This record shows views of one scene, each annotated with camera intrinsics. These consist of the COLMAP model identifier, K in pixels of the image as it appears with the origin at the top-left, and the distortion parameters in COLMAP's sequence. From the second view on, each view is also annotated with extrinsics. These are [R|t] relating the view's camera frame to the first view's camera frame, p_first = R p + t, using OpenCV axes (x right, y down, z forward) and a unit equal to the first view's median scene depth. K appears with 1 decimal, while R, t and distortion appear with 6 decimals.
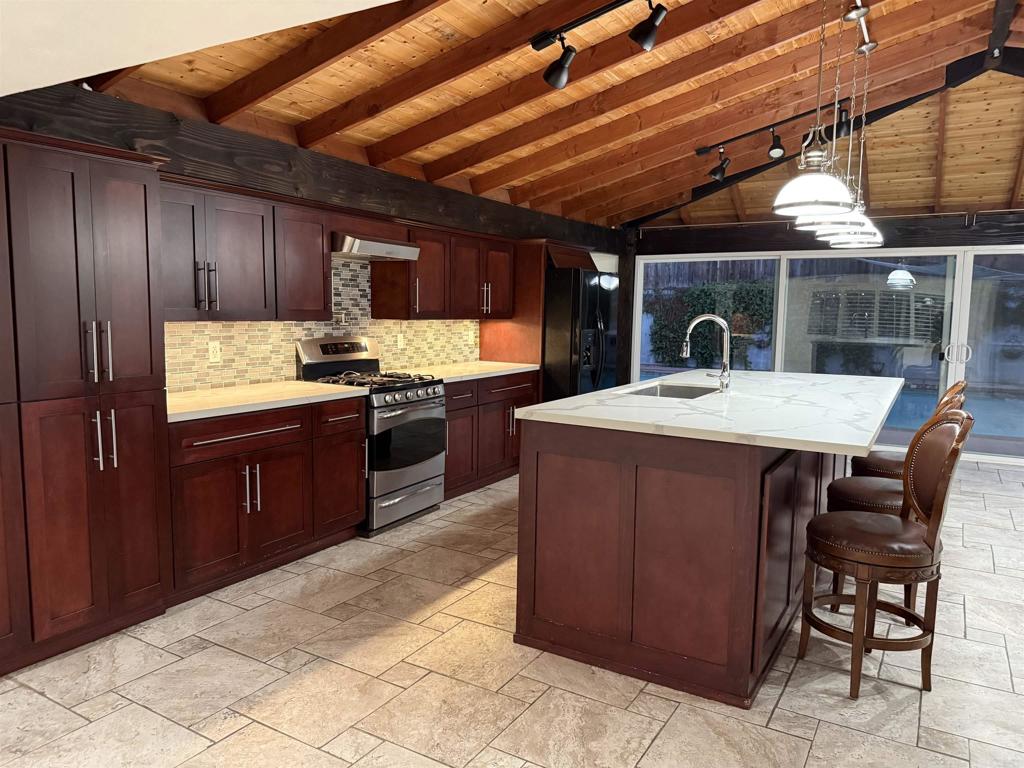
lens RADIAL K [[730.1, 0, 514.9], [0, 730.1, 384.7], [0, 0, 1]] dist [0.013940, -0.027010]
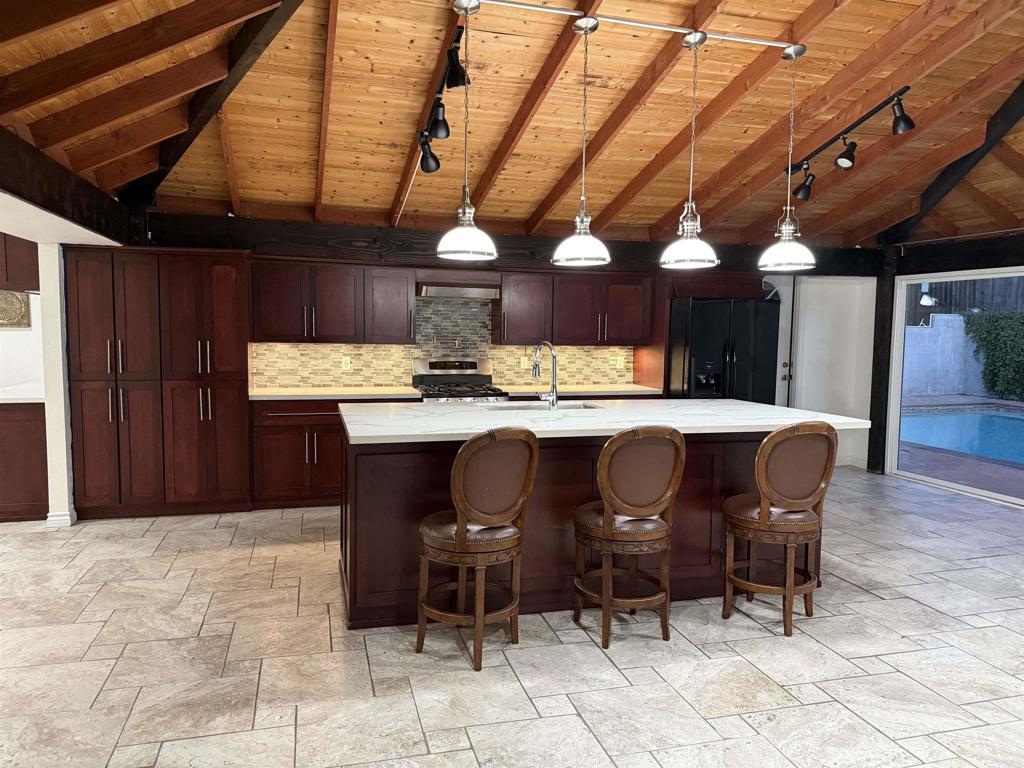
lens RADIAL K [[730.1, 0, 515.1], [0, 730.1, 387.5], [0, 0, 1]] dist [0.013940, -0.027010]
pose [[0.725625, 0.052633, -0.686074, 0.848303], [-0.075854, 0.997112, -0.003733, -0.014591], [0.683896, 0.054750, 0.727522, 0.113643]]
